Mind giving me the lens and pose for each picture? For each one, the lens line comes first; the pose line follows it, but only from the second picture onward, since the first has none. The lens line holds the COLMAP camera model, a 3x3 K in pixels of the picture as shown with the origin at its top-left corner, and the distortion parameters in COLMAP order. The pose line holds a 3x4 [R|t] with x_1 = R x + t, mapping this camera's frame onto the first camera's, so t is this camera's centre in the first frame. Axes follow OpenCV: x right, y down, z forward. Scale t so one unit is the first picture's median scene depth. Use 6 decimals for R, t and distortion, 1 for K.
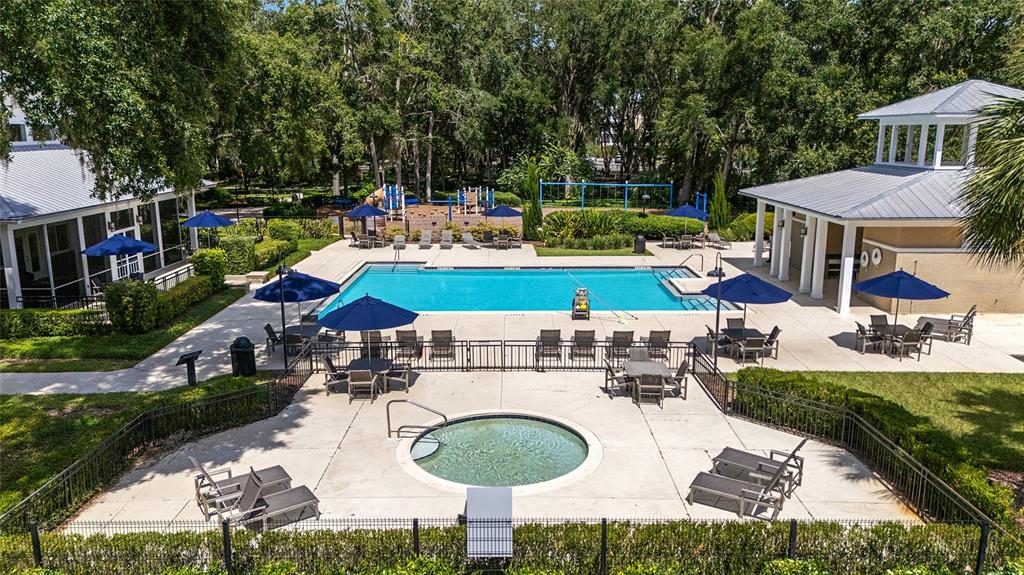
lens RADIAL K [[746.7, 0, 509.1], [0, 746.7, 290.7], [0, 0, 1]] dist [0.011547, 0.000020]
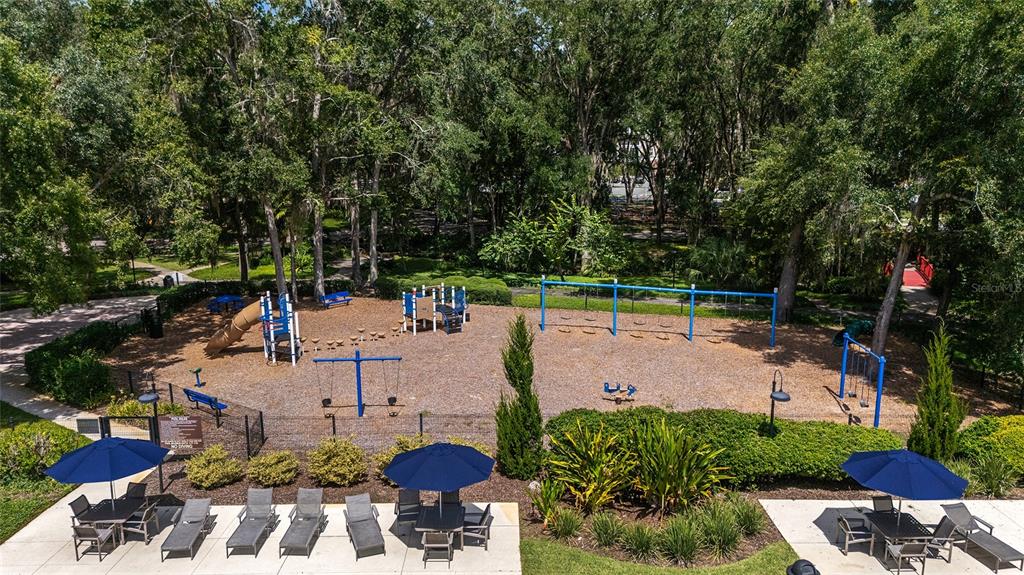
lens RADIAL K [[746.7, 0, 512.0], [0, 746.7, 284.1], [0, 0, 1]] dist [0.011547, 0.000020]
pose [[0.999946, 0.002402, -0.010106, 0.020728], [-0.002527, 0.999921, -0.012302, -0.120051], [0.010075, 0.012327, 0.999873, 0.365610]]
